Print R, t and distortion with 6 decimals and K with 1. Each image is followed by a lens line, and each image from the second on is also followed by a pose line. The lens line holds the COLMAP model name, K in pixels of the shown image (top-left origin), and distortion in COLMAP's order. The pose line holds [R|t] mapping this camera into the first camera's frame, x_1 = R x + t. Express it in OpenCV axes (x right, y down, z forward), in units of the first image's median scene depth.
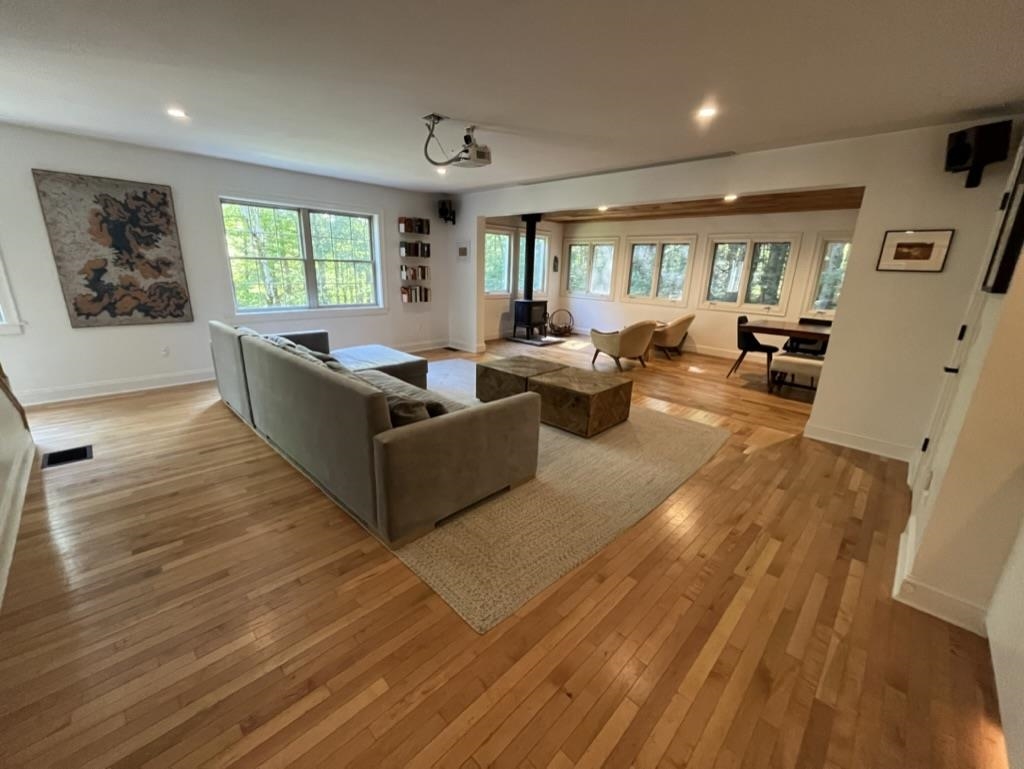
lens RADIAL K [[414.2, 0, 512.3], [0, 414.2, 386.1], [0, 0, 1]] dist [-0.001656, -0.000159]
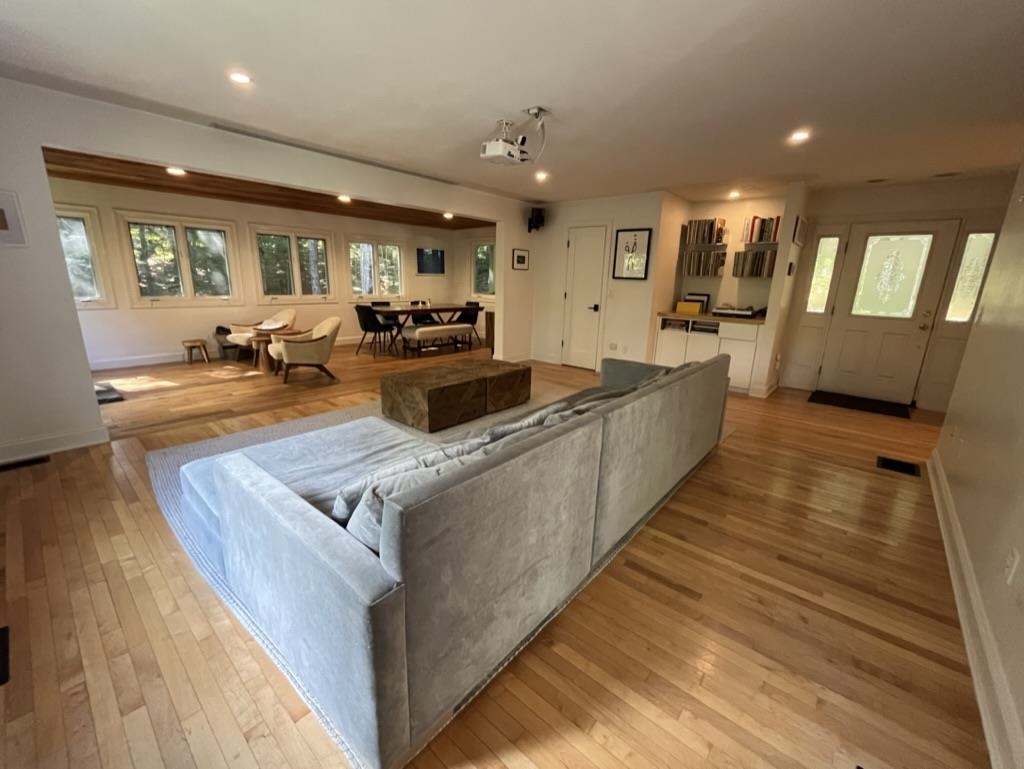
lens RADIAL K [[414.2, 0, 513.2], [0, 414.2, 380.9], [0, 0, 1]] dist [-0.001656, -0.000159]
pose [[-0.053404, -0.278226, 0.959030, -0.889391], [0.243910, 0.927675, 0.282712, -0.265207], [-0.968326, 0.249015, 0.018321, 0.848807]]
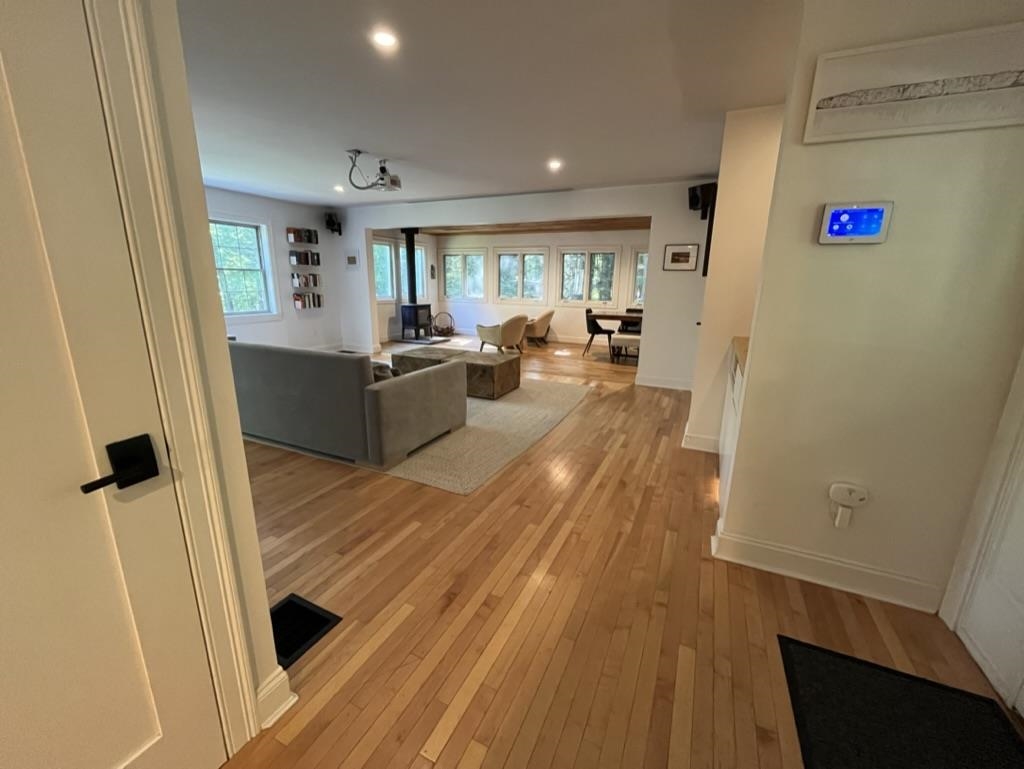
lens RADIAL K [[414.2, 0, 511.2], [0, 414.2, 388.3], [0, 0, 1]] dist [-0.001656, -0.000159]
pose [[0.946654, -0.095723, 0.307708, -0.146808], [0.101855, 0.994792, -0.003890, 0.087798], [-0.305733, 0.035024, 0.951473, -0.233212]]
